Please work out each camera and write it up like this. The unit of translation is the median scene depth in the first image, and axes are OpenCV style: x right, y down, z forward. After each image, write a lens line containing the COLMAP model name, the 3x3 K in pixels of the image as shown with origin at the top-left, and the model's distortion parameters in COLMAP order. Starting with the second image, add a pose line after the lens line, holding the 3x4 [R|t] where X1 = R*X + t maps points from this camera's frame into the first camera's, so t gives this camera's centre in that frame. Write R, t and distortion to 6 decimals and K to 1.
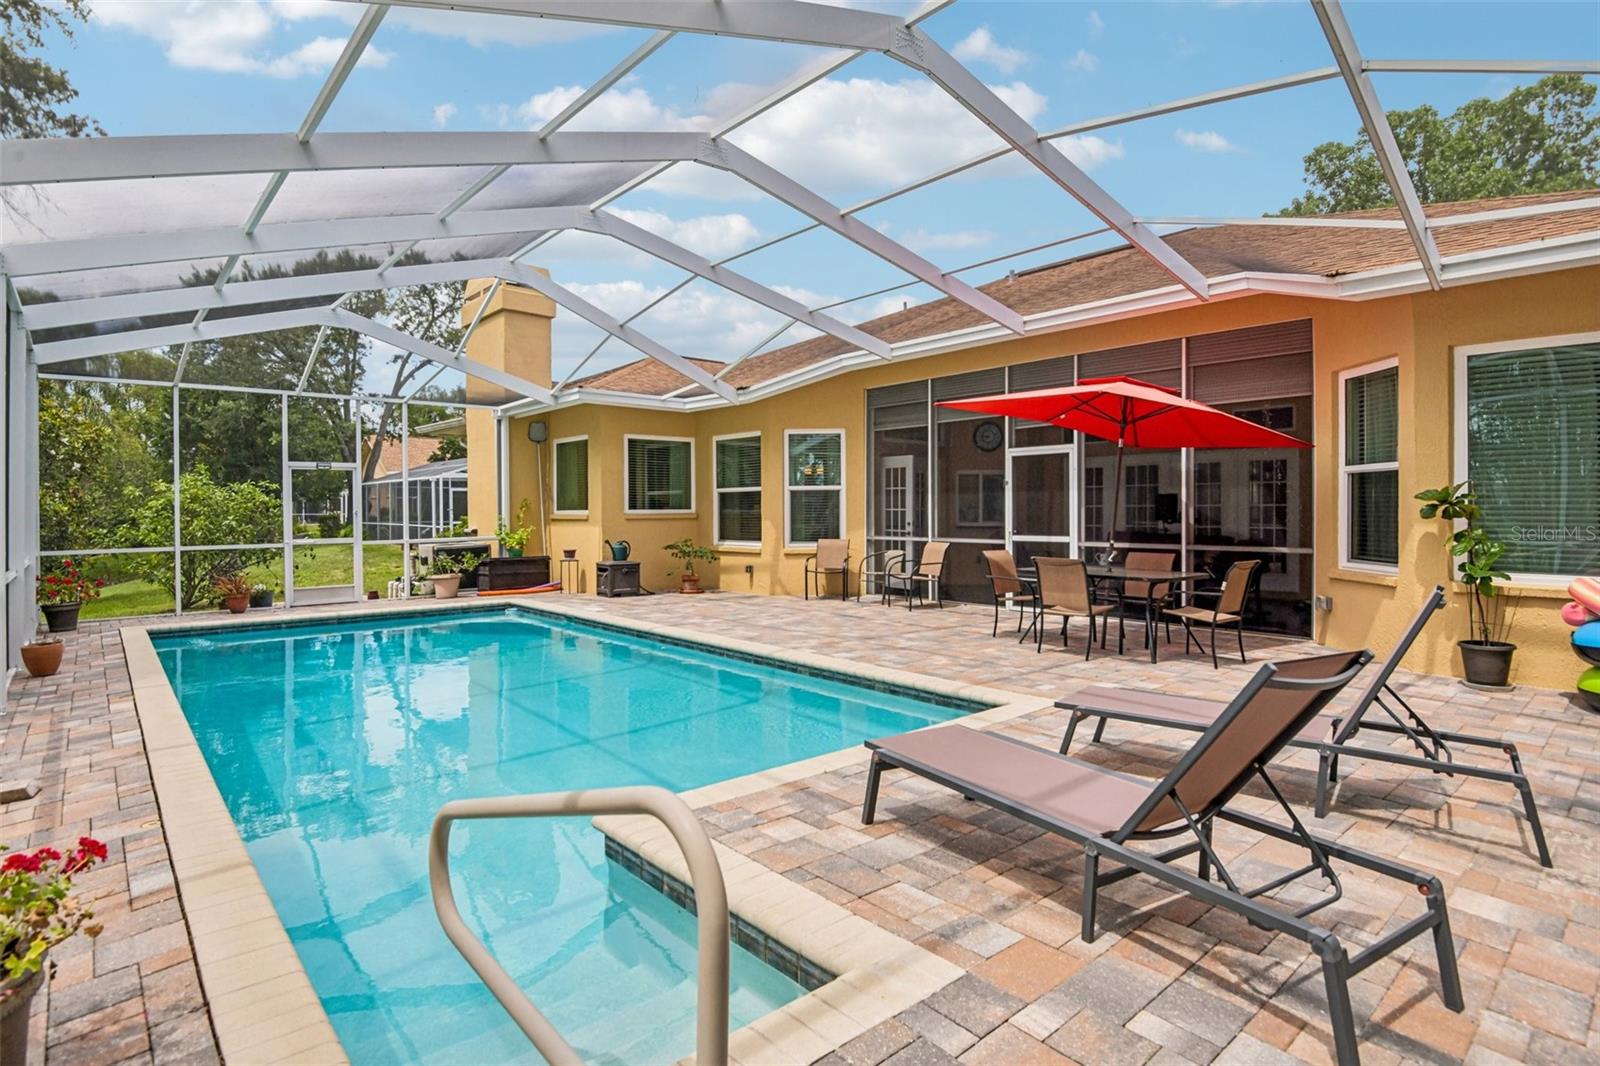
lens RADIAL K [[806.9, 0, 805.2], [0, 806.9, 519.0], [0, 0, 1]] dist [-0.002432, -0.000824]
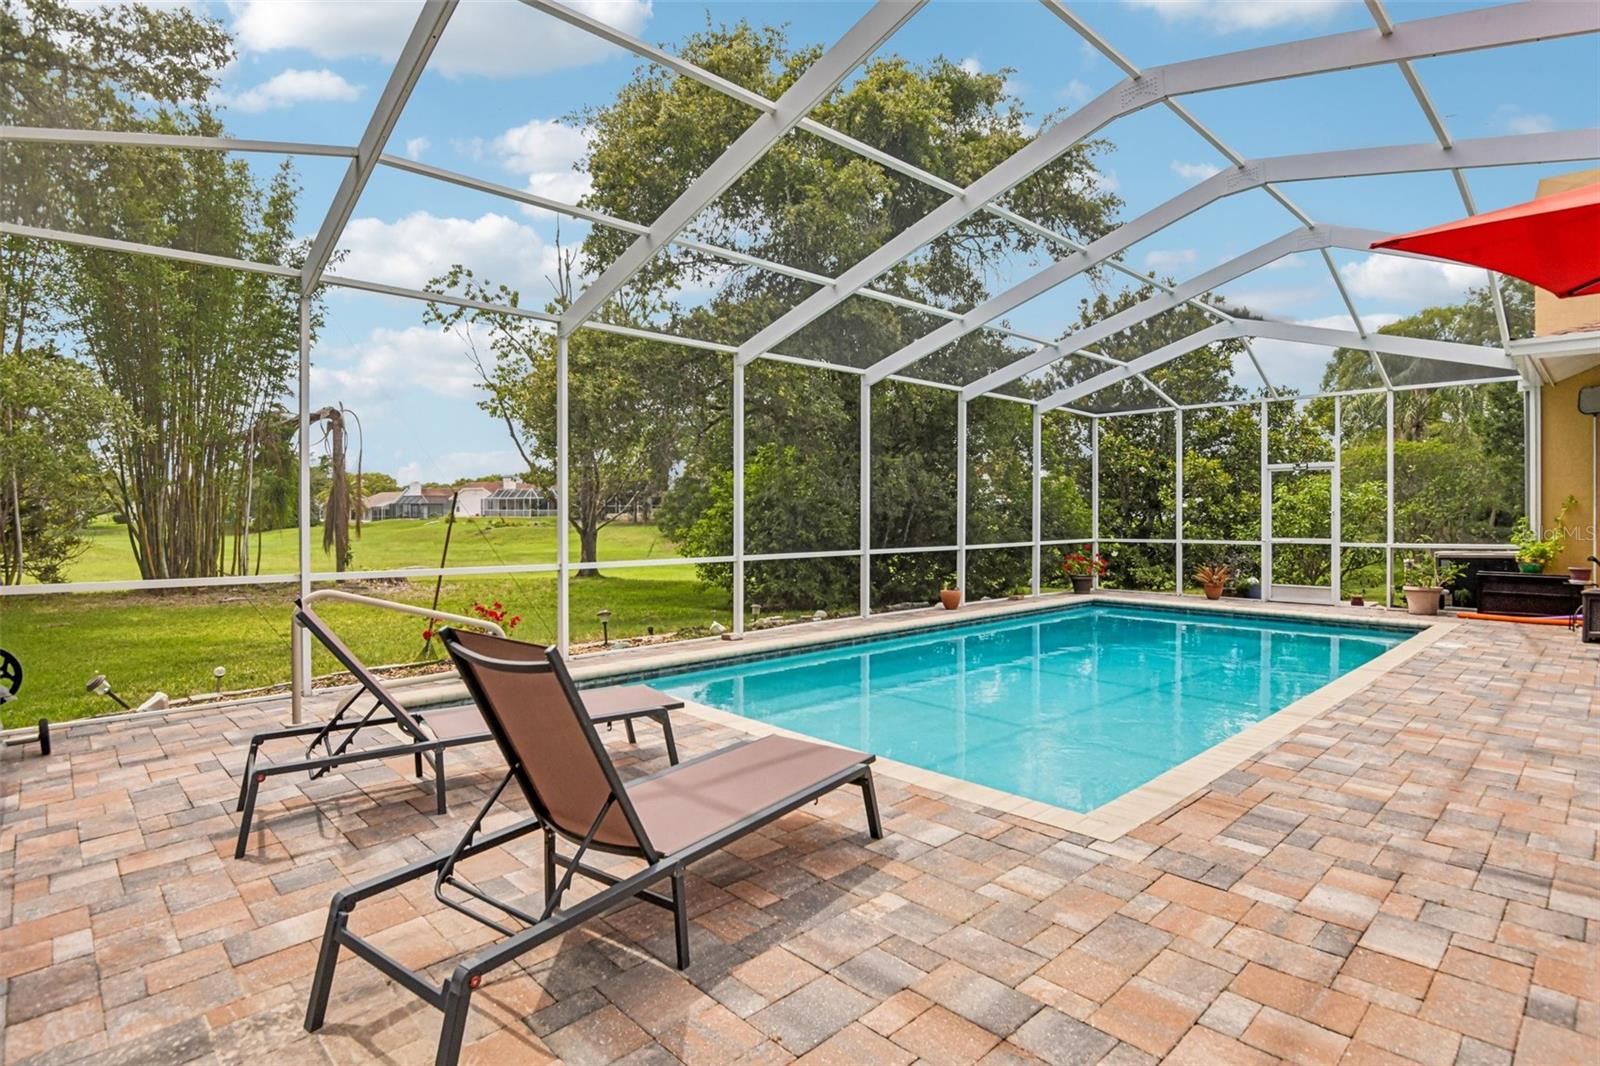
lens RADIAL K [[806.9, 0, 805.2], [0, 806.9, 519.0], [0, 0, 1]] dist [-0.002432, -0.000824]
pose [[0.031038, 0.003514, -0.999512, 1.564934], [-0.002802, 0.999990, 0.003428, -0.003518], [0.999514, 0.002694, 0.031047, 1.348938]]
